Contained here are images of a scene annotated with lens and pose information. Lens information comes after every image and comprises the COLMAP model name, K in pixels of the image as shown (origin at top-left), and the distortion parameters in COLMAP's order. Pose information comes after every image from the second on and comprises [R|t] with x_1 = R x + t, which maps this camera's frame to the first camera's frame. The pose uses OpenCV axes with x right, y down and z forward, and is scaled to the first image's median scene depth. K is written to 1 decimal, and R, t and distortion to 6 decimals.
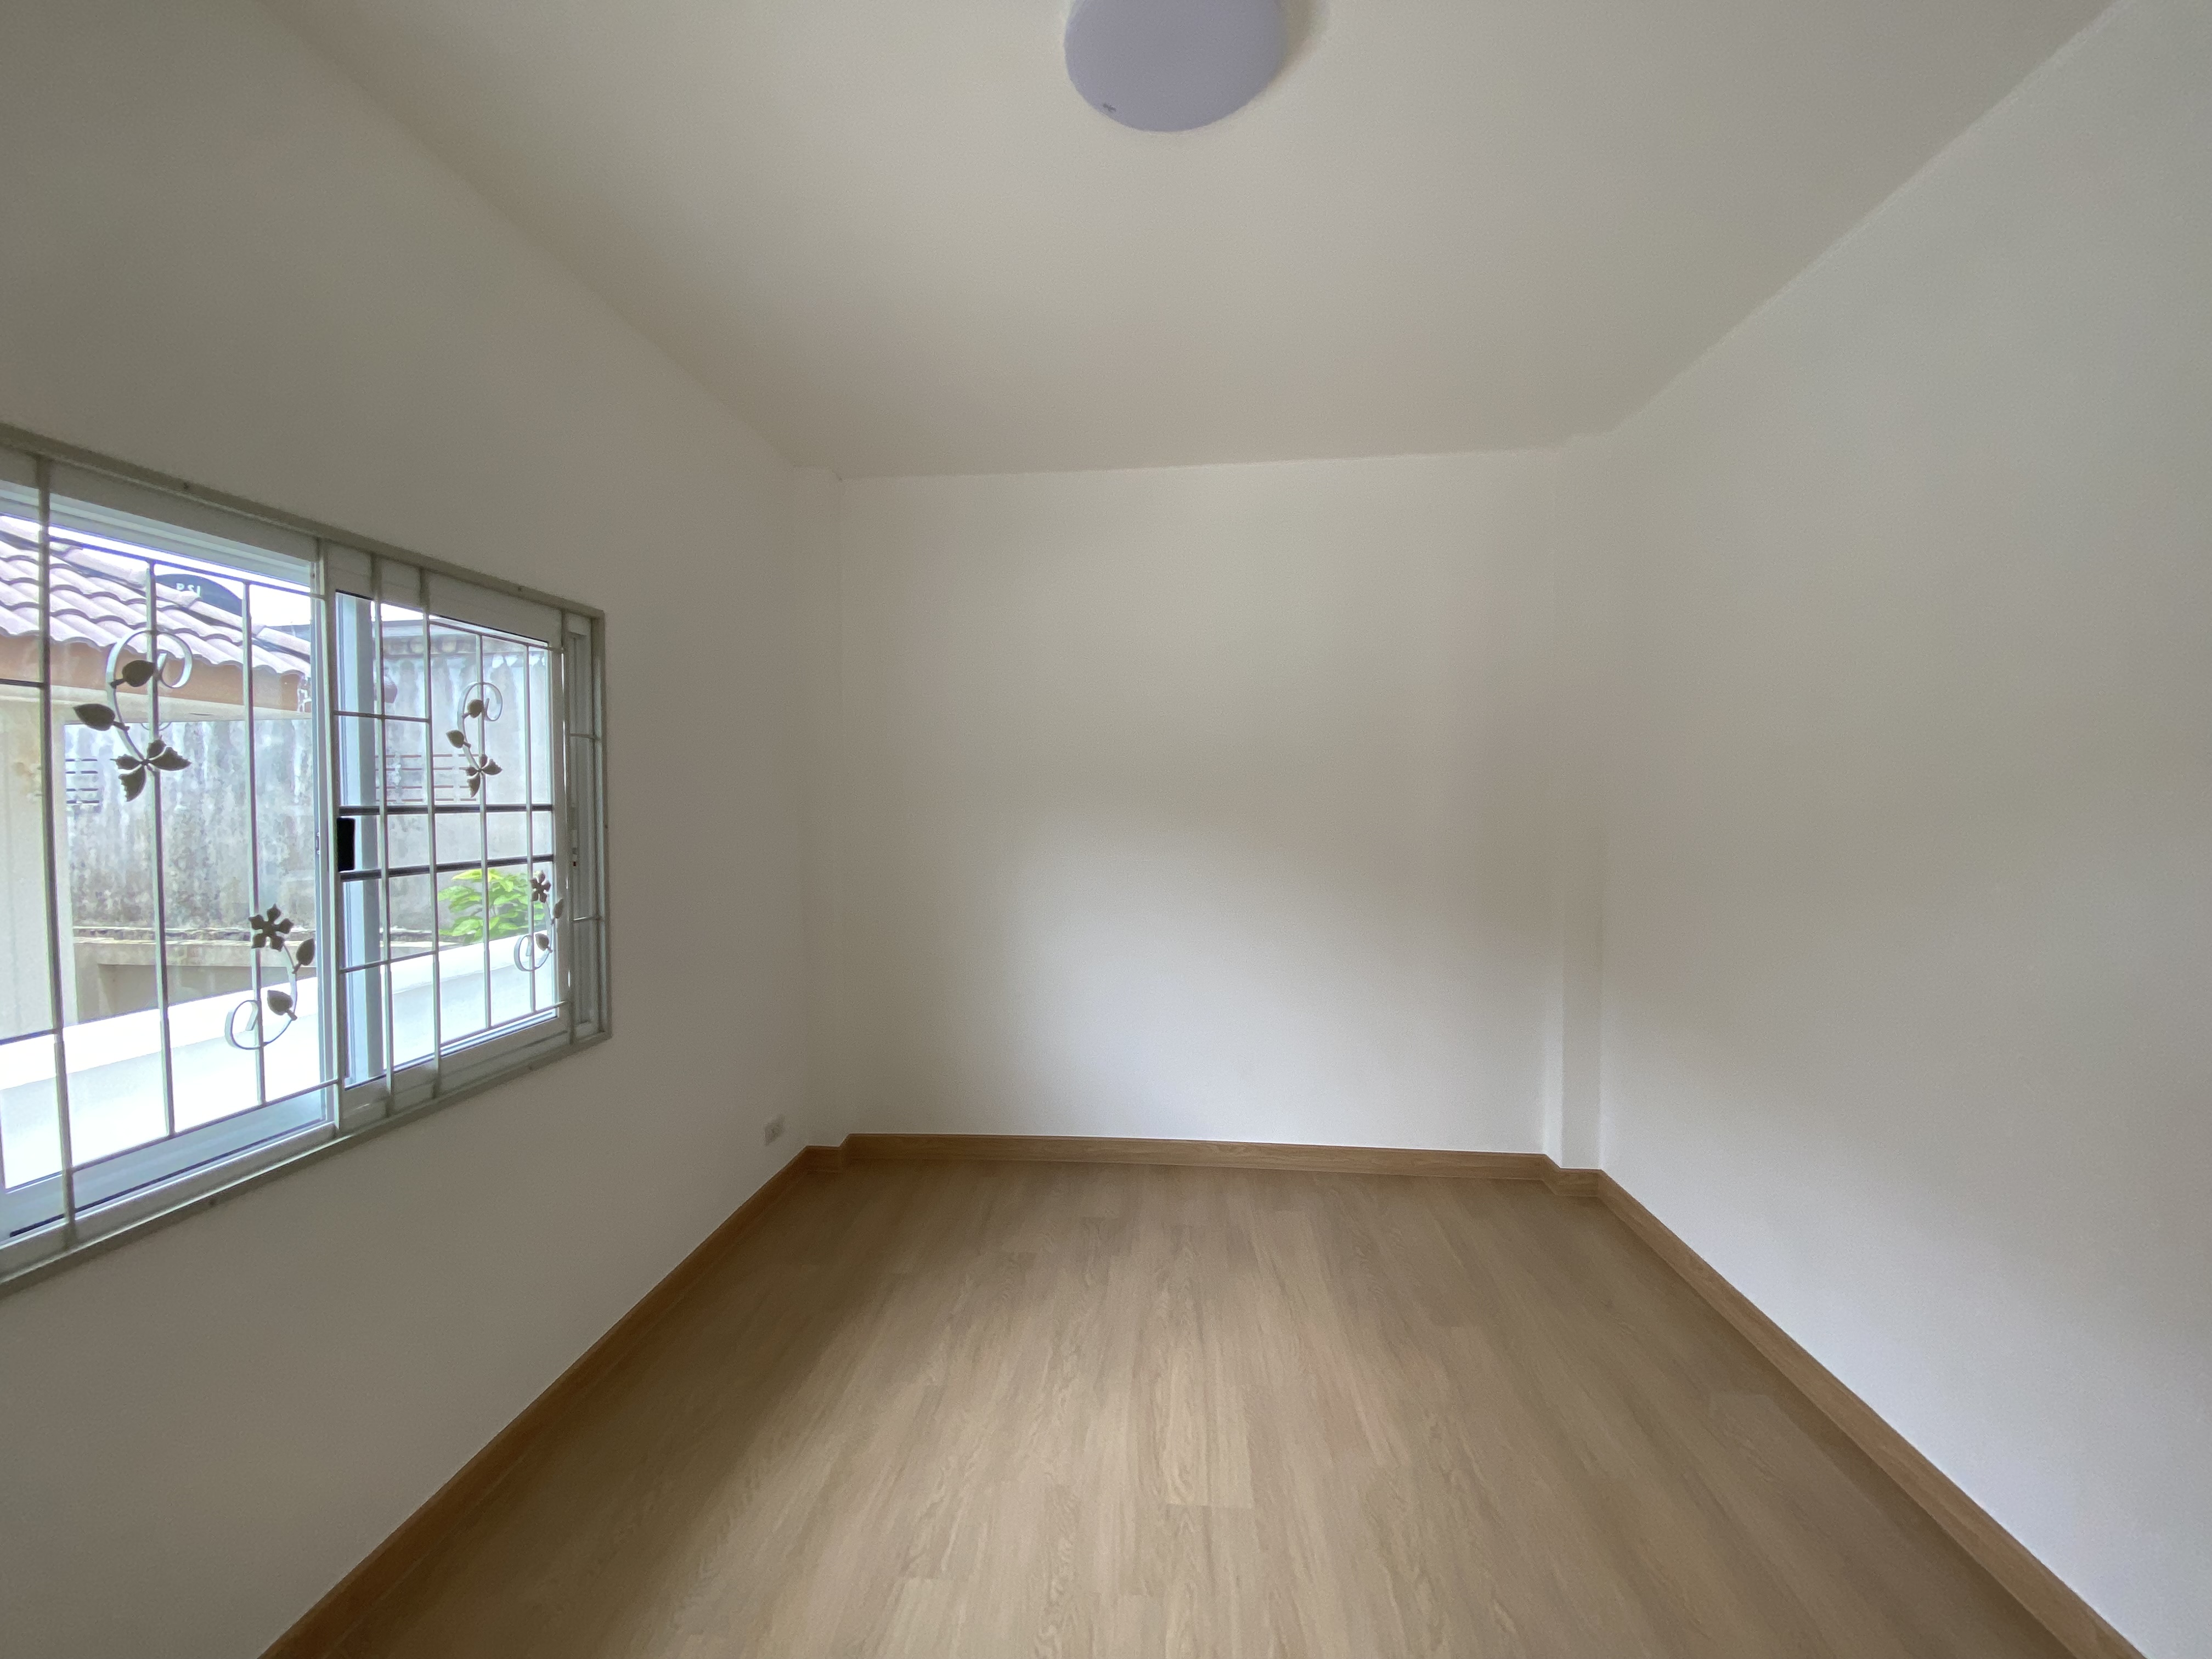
lens RADIAL K [[907.5, 0, 1104.3], [0, 907.5, 828.2], [0, 0, 1]] dist [-0.003230, -0.010790]
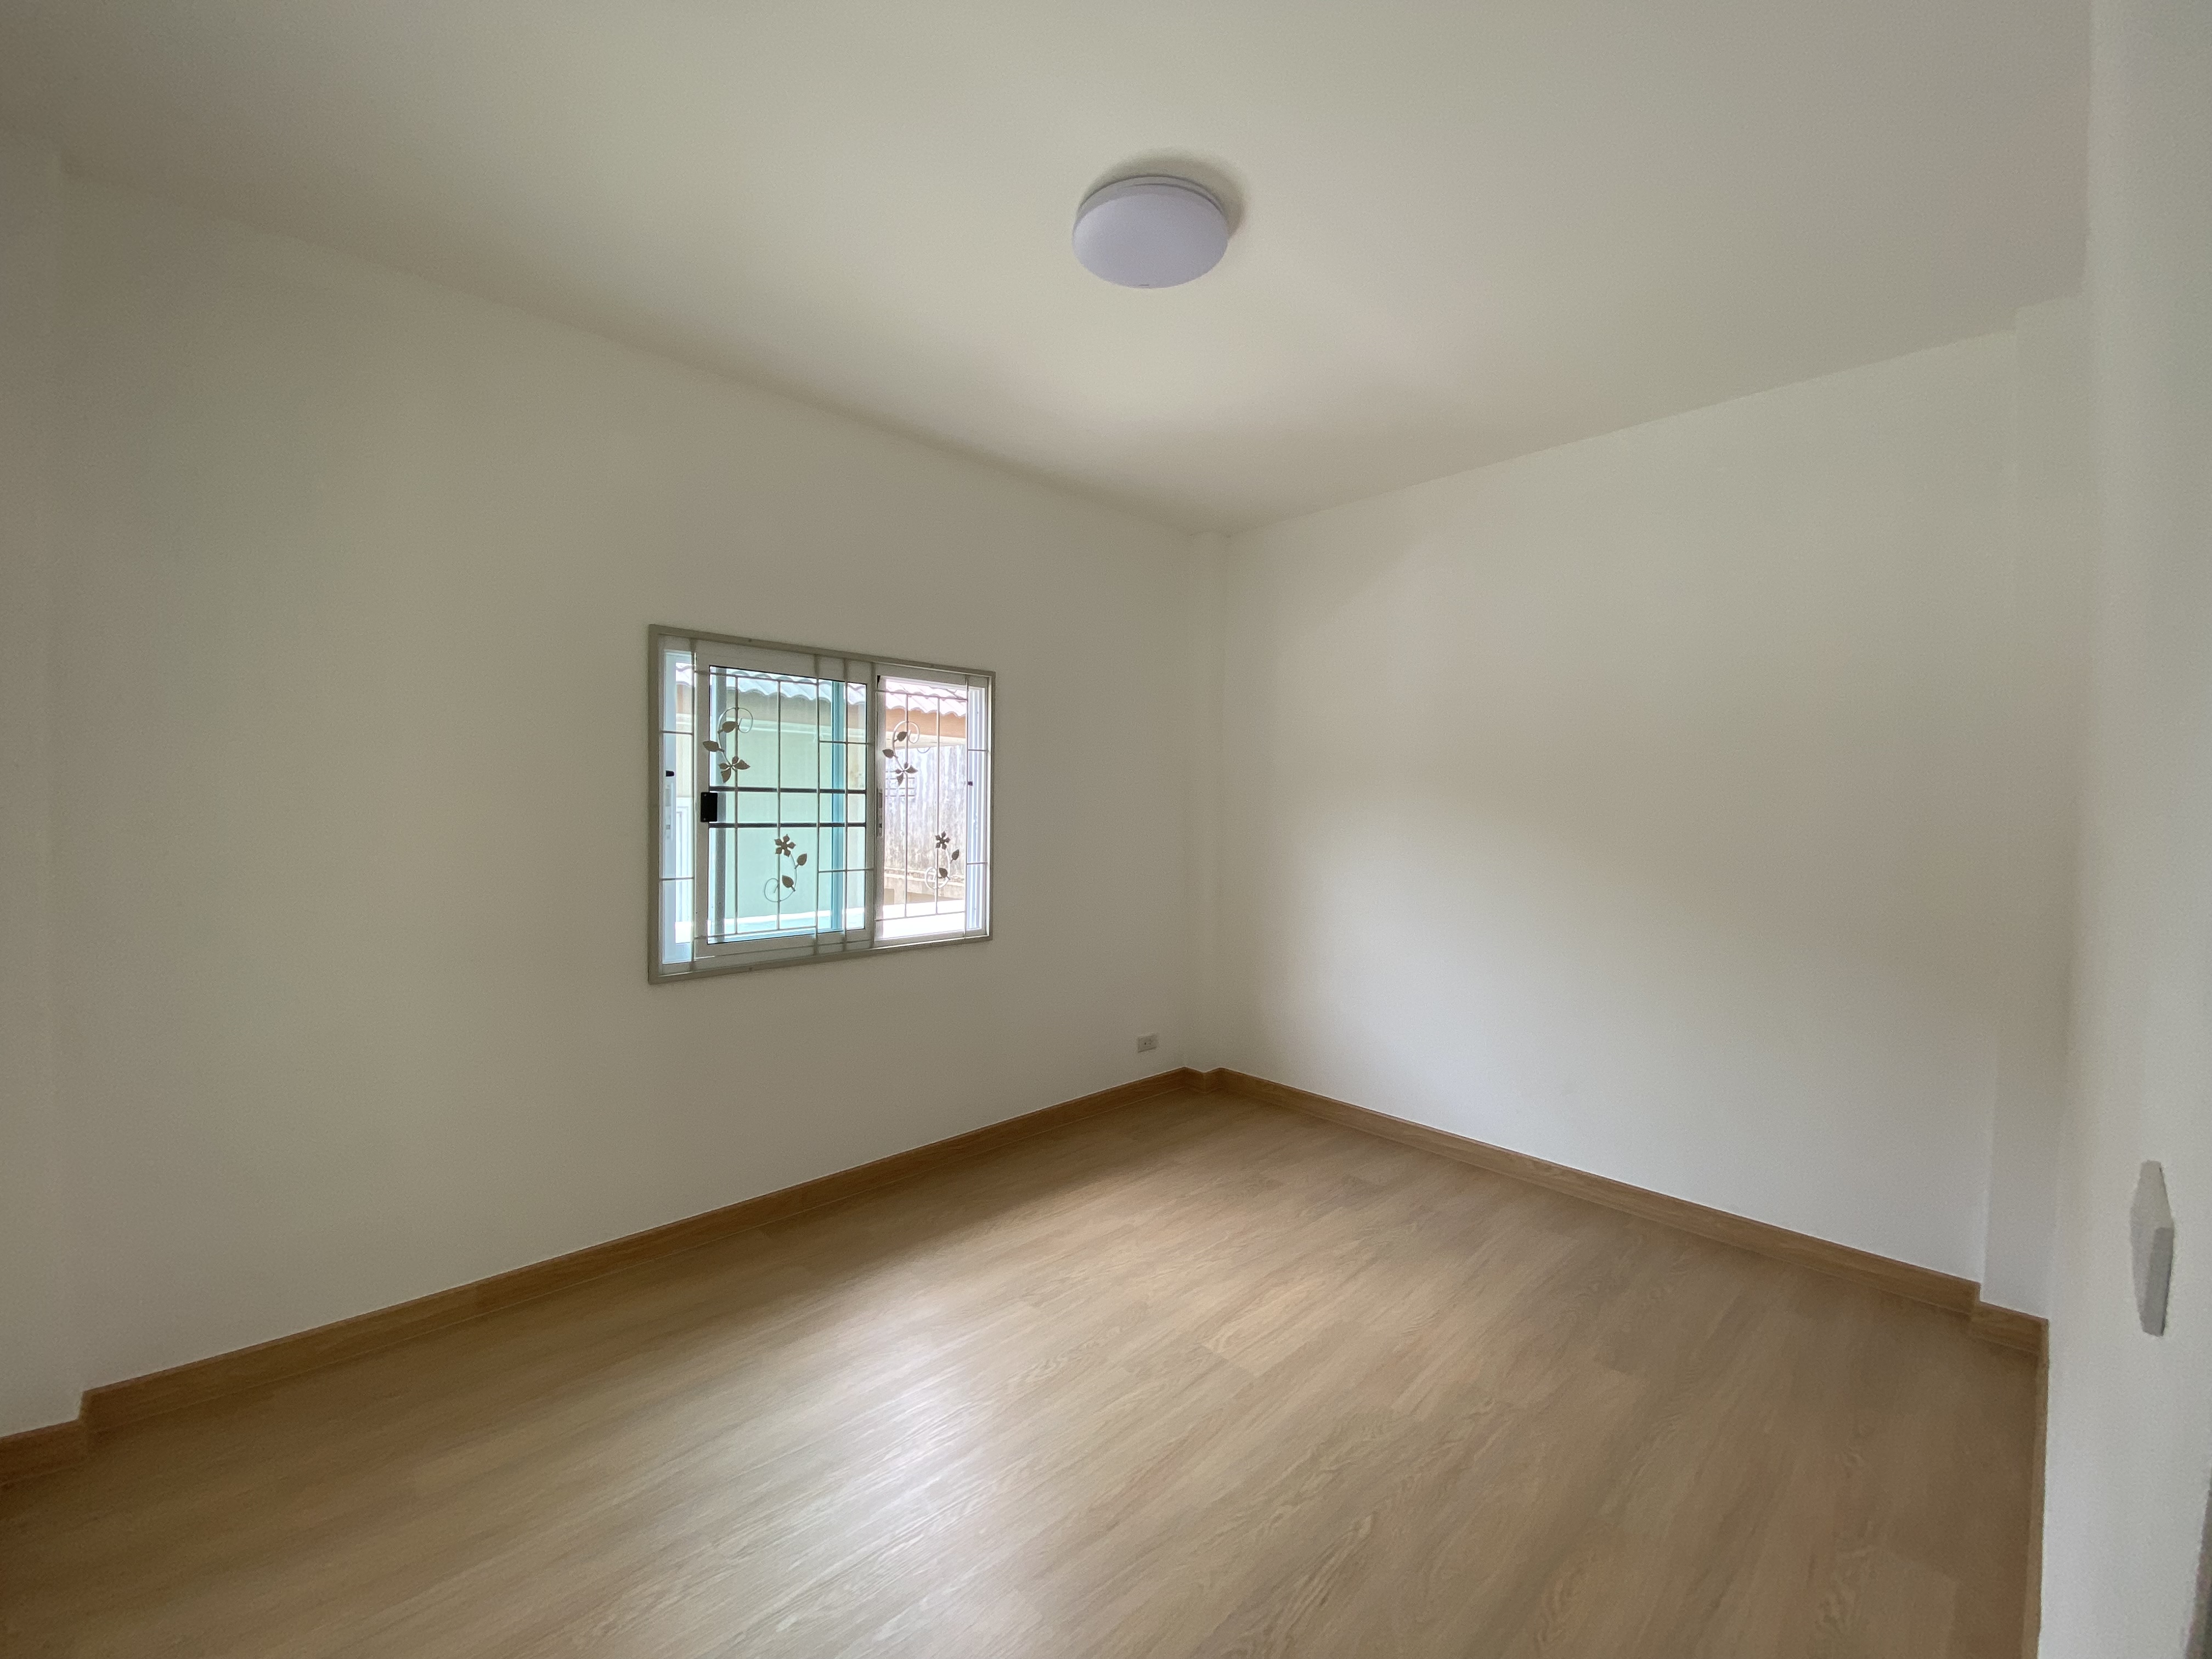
lens RADIAL K [[907.5, 0, 1109.1], [0, 907.5, 823.0], [0, 0, 1]] dist [-0.003230, -0.010790]
pose [[0.743614, 0.030413, -0.667917, 0.512241], [-0.041480, 0.999139, -0.000685, 0.014262], [0.667322, 0.028215, 0.744235, -0.034496]]
